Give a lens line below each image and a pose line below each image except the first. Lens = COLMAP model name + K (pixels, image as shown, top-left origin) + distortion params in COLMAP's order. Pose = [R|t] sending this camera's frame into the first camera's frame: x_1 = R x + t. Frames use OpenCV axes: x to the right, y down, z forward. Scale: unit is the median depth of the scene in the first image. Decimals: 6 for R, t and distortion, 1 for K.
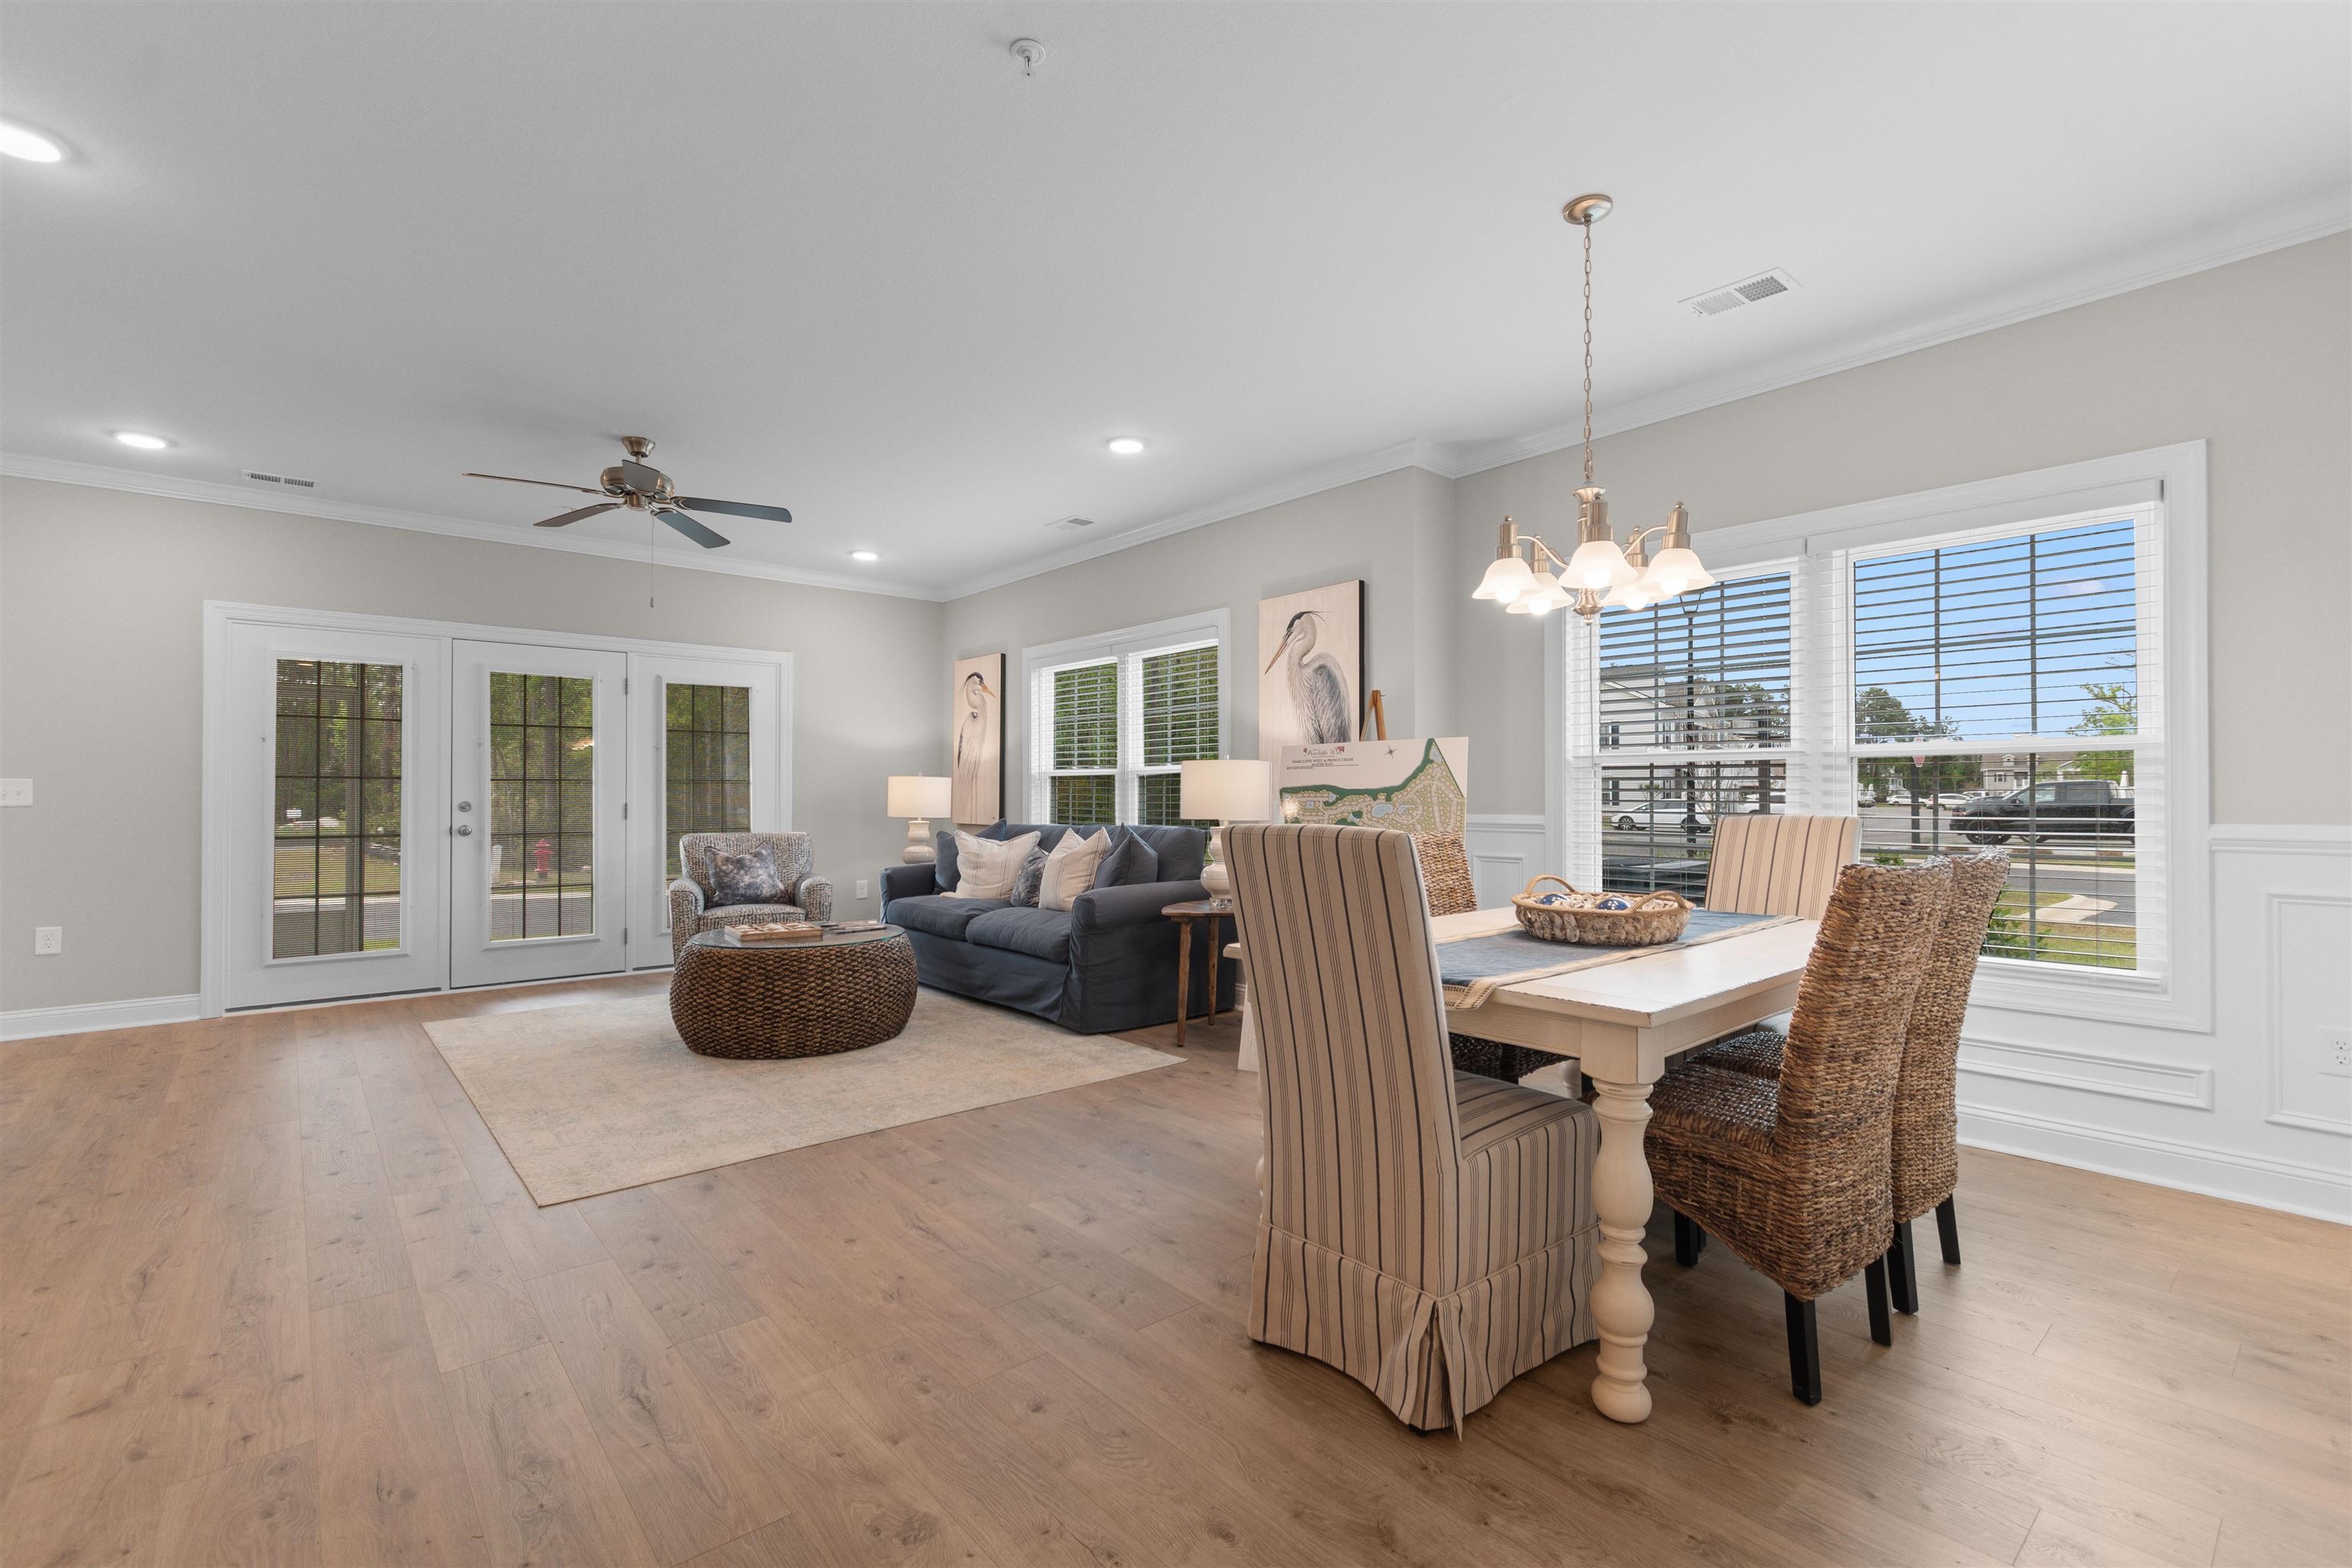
lens RADIAL K [[1037.6, 0, 1176.0], [0, 1037.6, 787.0], [0, 0, 1]] dist [0.004444, 0.000060]
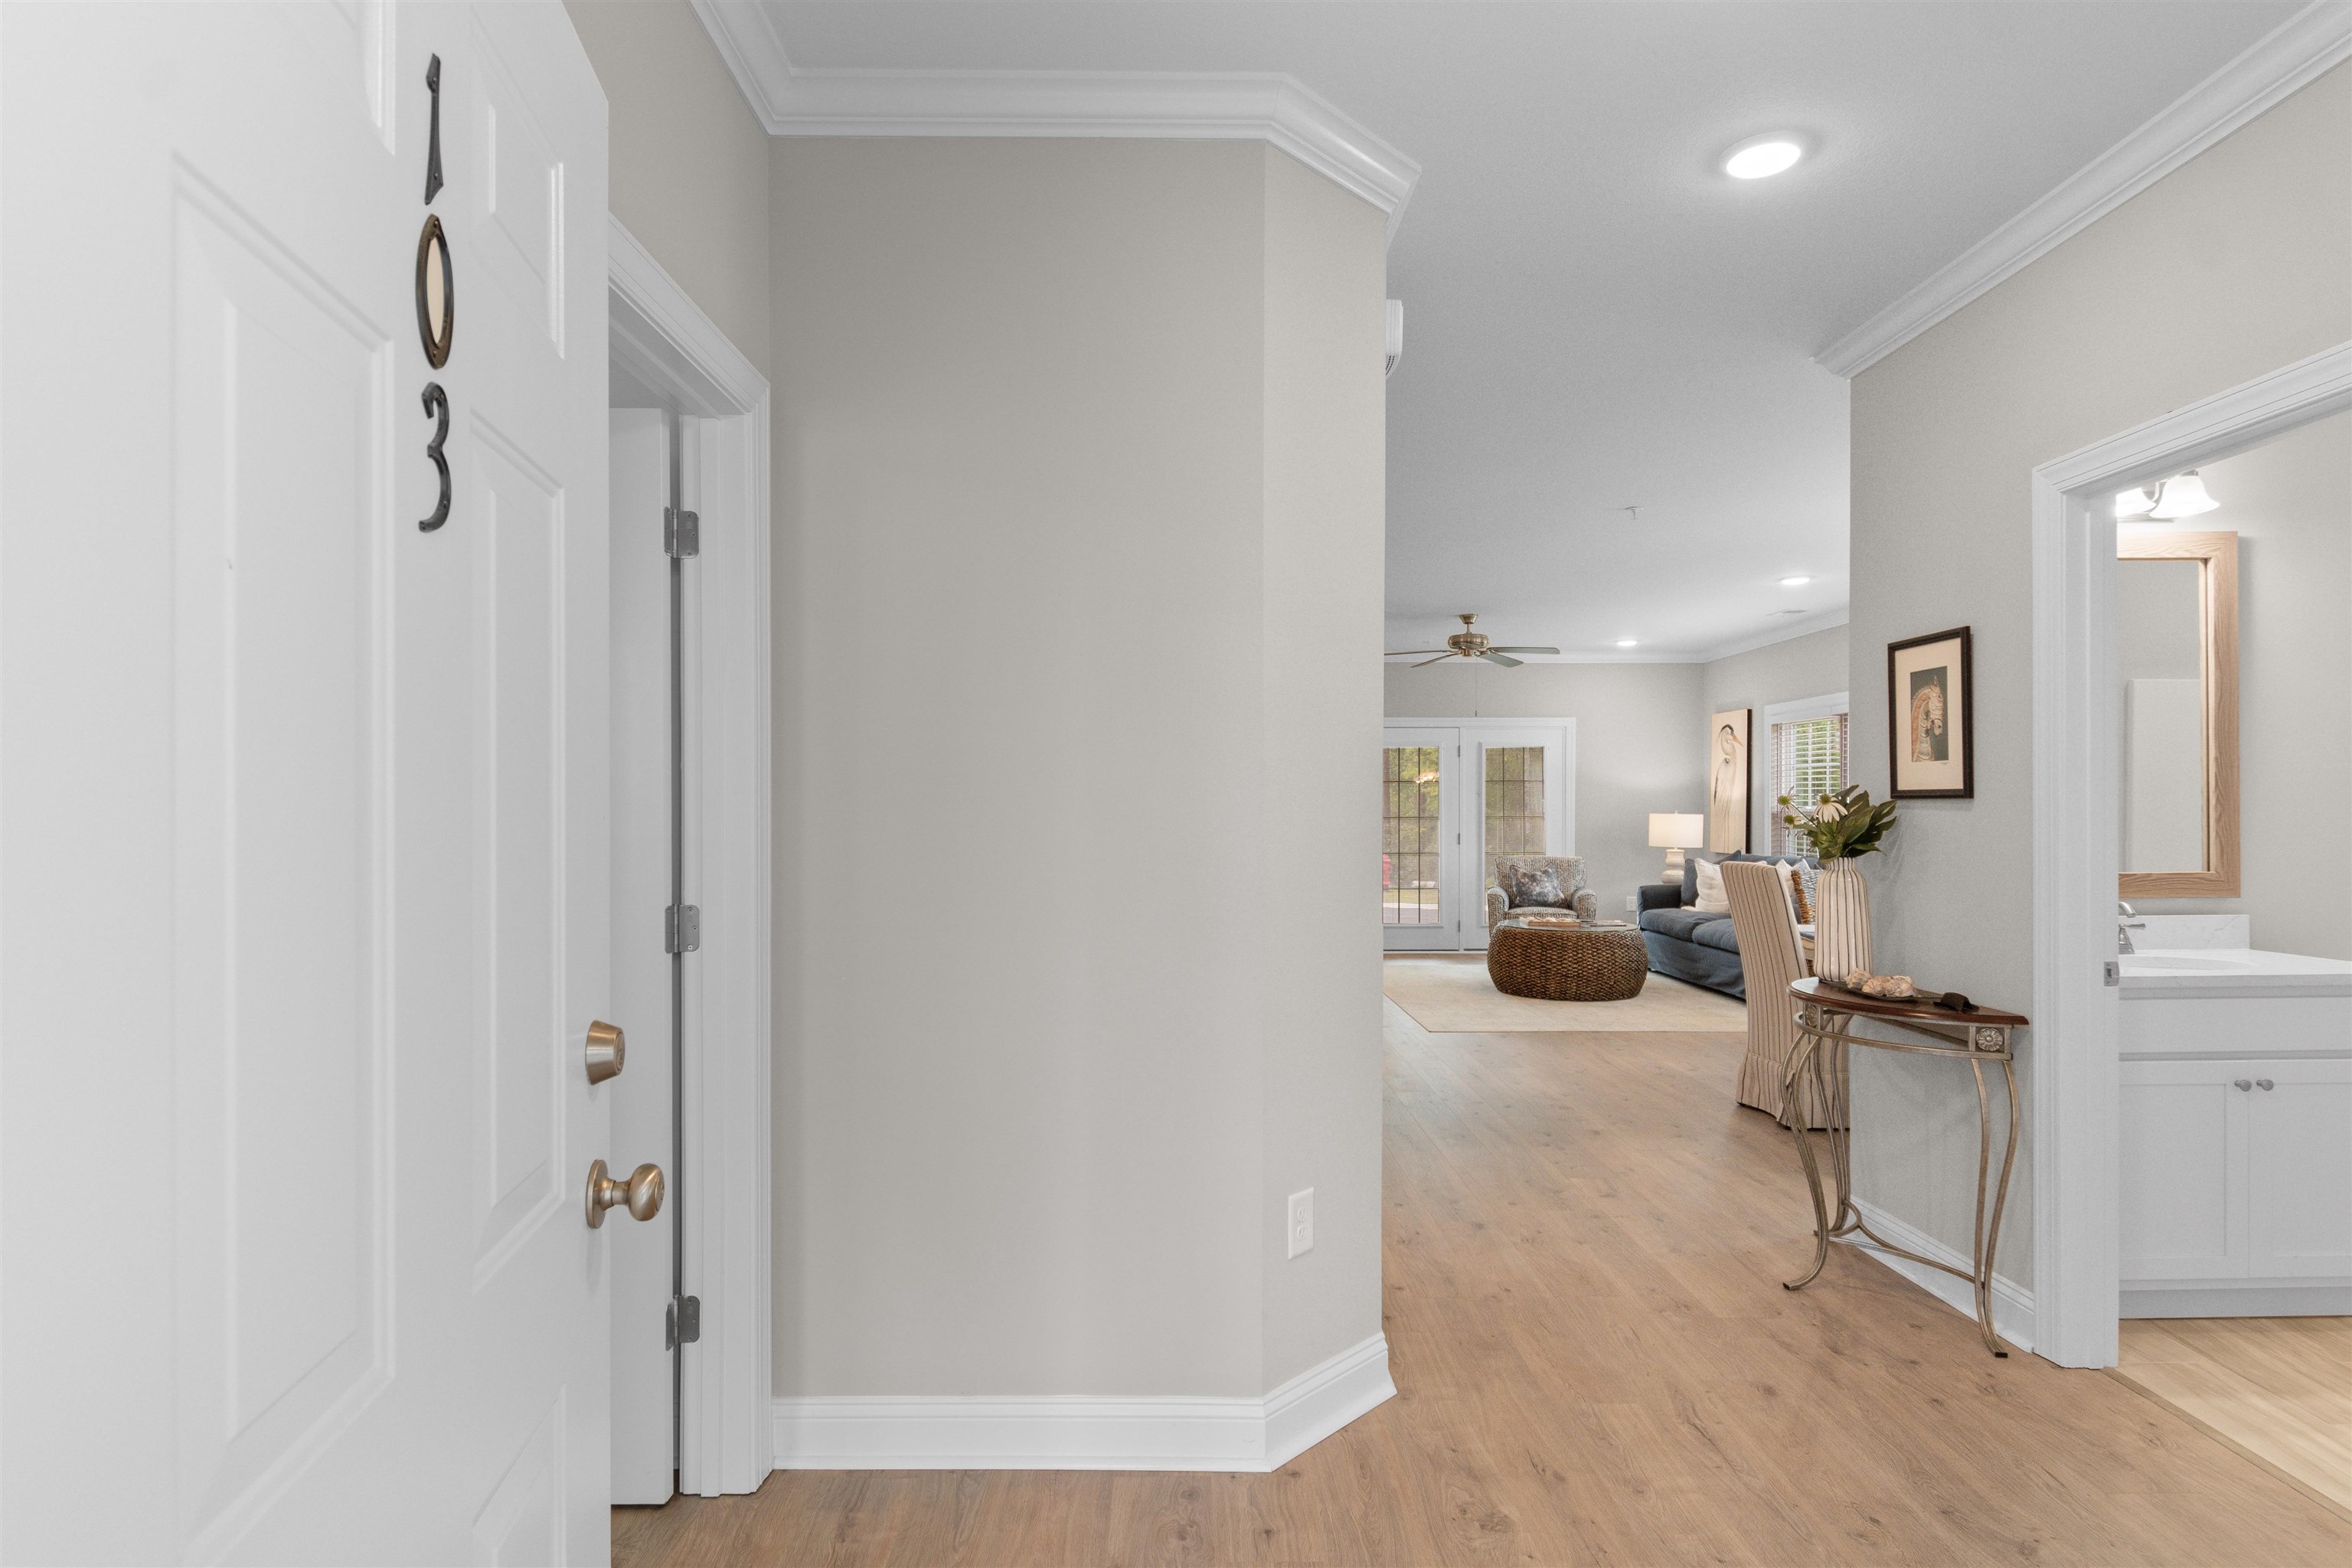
lens RADIAL K [[1237.9, 0, 1173.4], [0, 1237.9, 816.4], [0, 0, 1]] dist [0.000458, -0.000309]
pose [[0.761949, 0.004540, -0.647621, 0.347957], [0.005111, 0.999902, 0.013024, -0.040288], [0.647617, -0.013234, 0.761851, -0.701077]]
